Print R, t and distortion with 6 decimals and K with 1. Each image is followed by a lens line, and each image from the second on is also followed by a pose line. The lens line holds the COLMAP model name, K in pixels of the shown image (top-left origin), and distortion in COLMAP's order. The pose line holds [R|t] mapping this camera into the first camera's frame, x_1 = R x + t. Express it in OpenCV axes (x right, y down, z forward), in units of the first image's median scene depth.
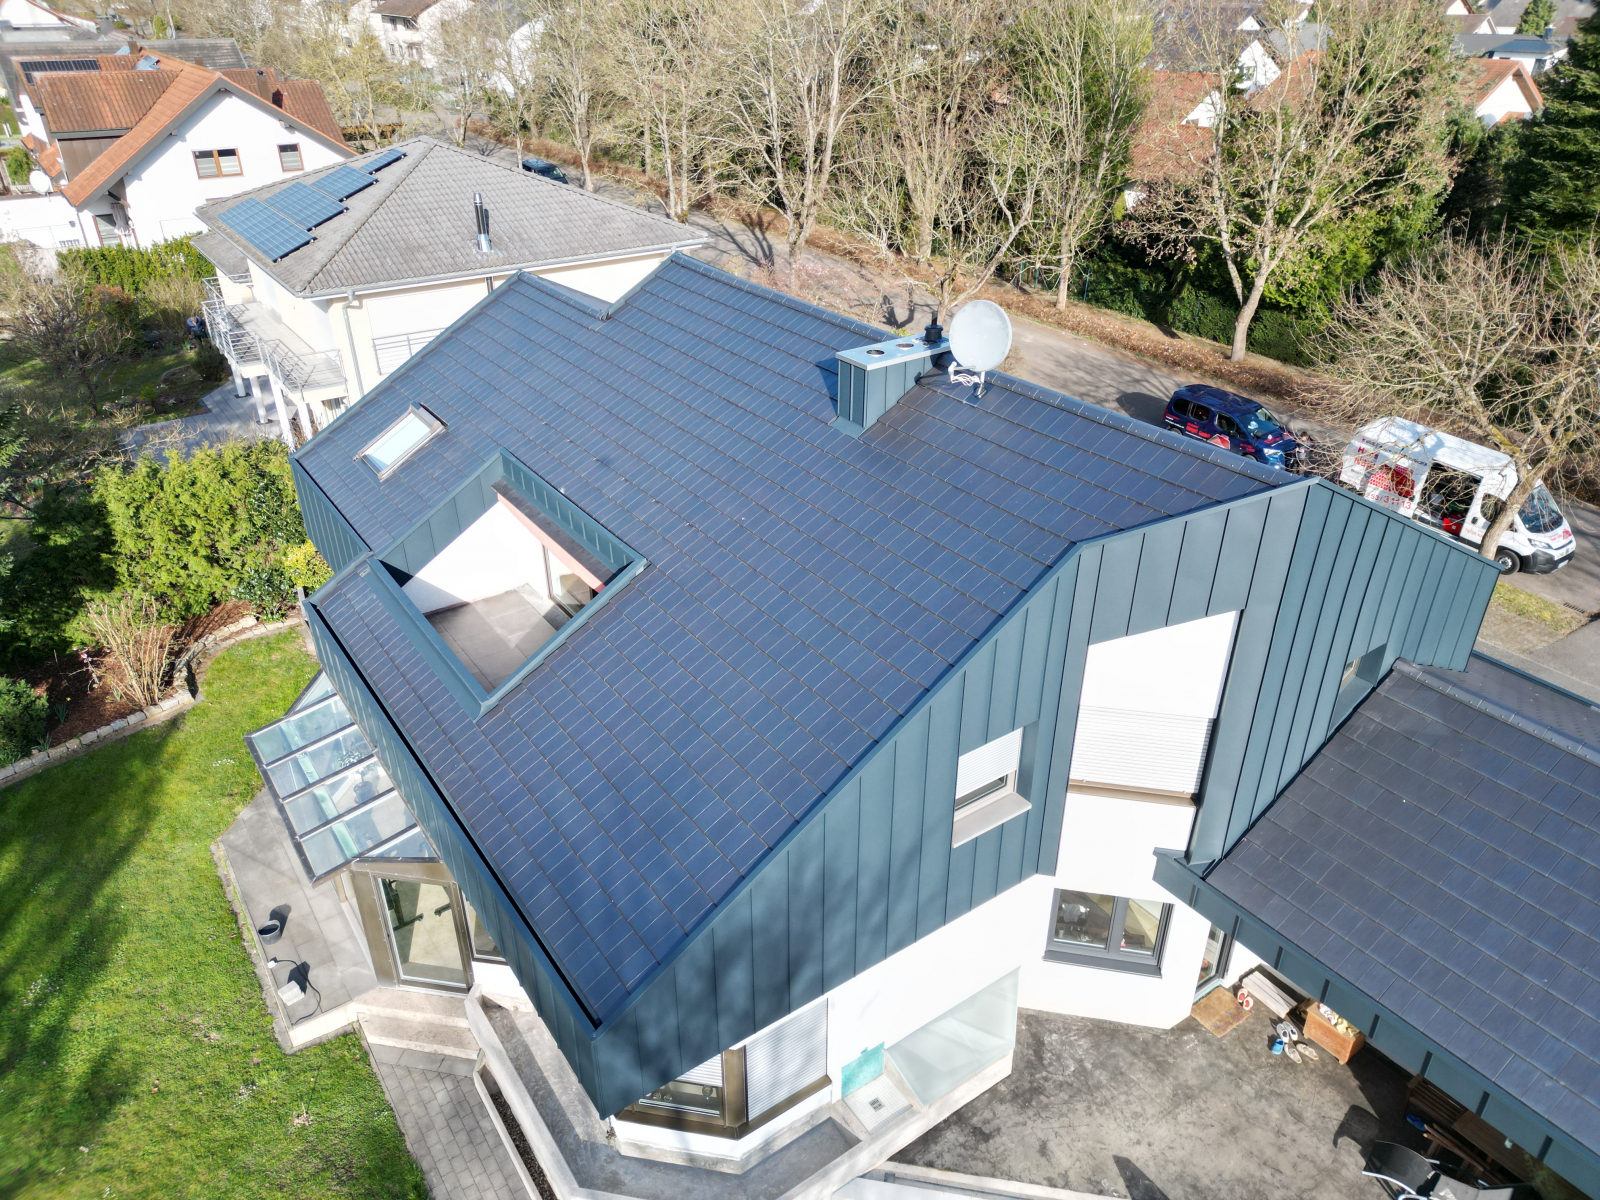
lens RADIAL K [[1118.2, 0, 800.0], [0, 1118.2, 600.0], [0, 0, 1]] dist [0.004880, 0.001000]
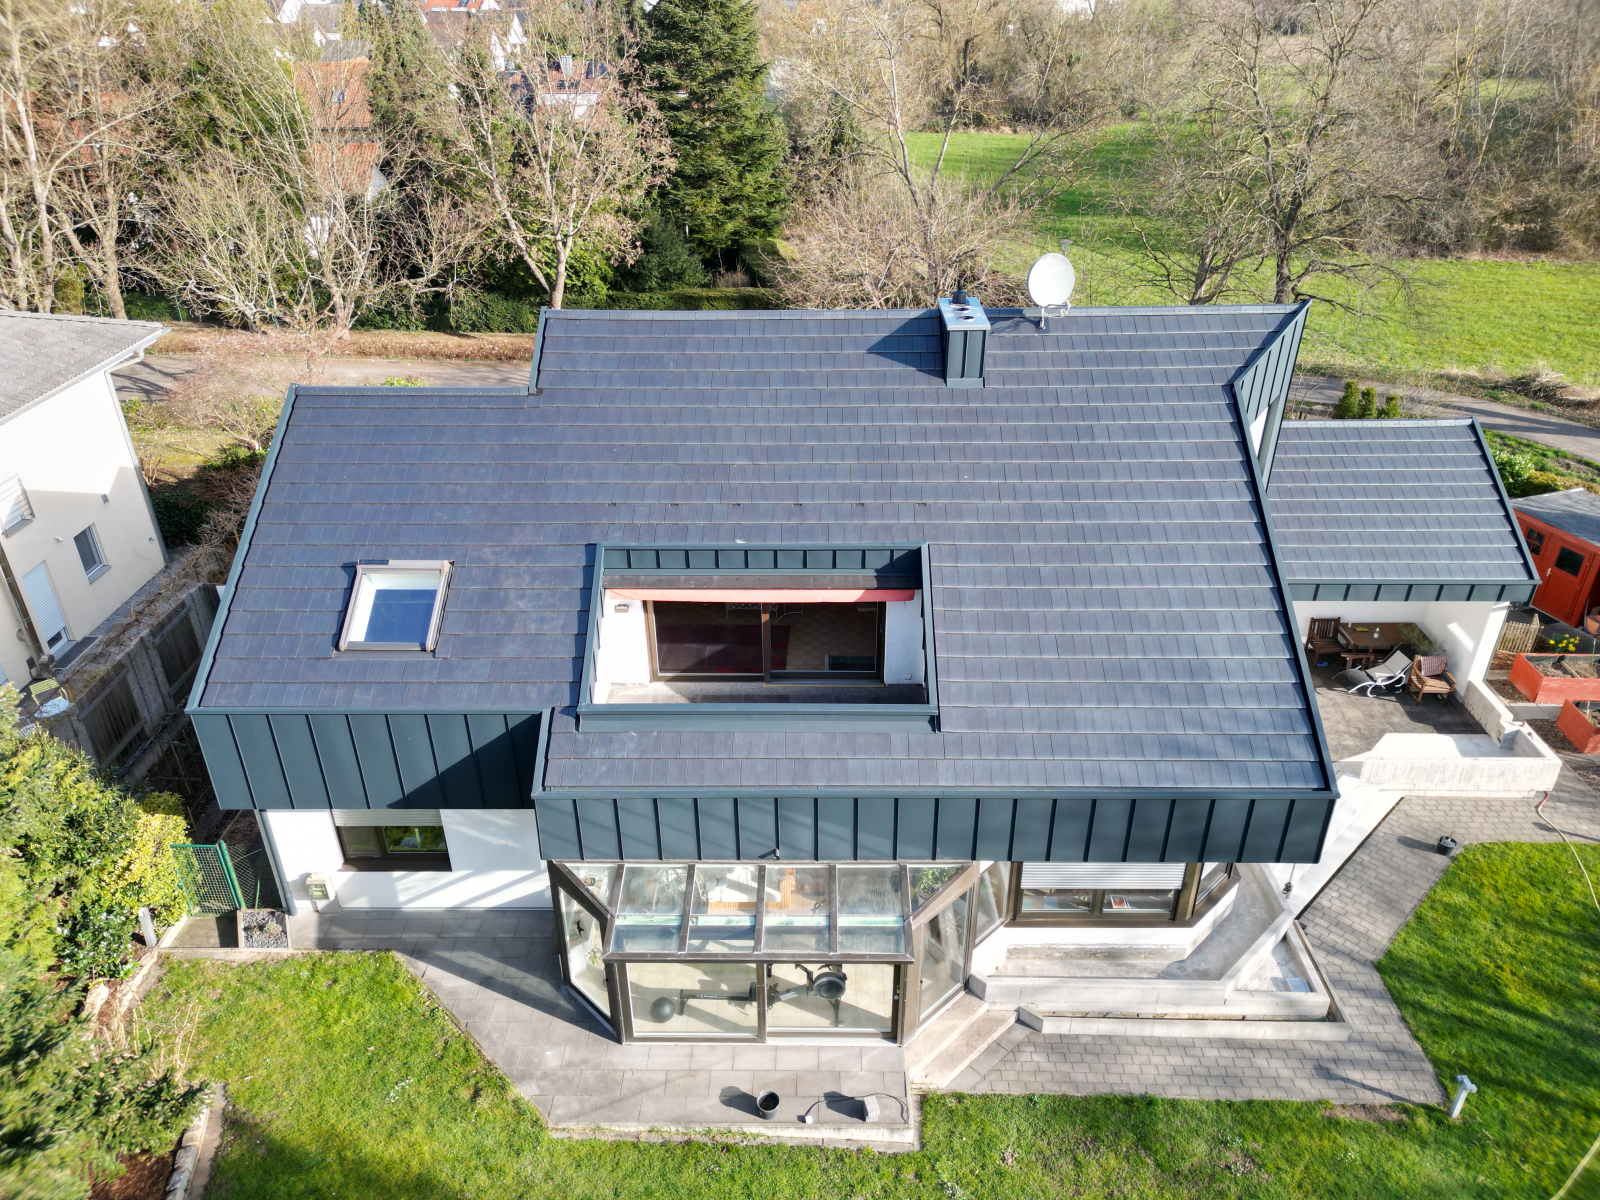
lens RADIAL K [[1118.2, 0, 800.0], [0, 1118.2, 600.0], [0, 0, 1]] dist [0.004880, 0.001000]
pose [[0.584564, -0.391099, 0.710864, -0.333699], [0.393266, 0.902930, 0.173375, -0.074702], [-0.709667, 0.178210, 0.681626, 0.109655]]
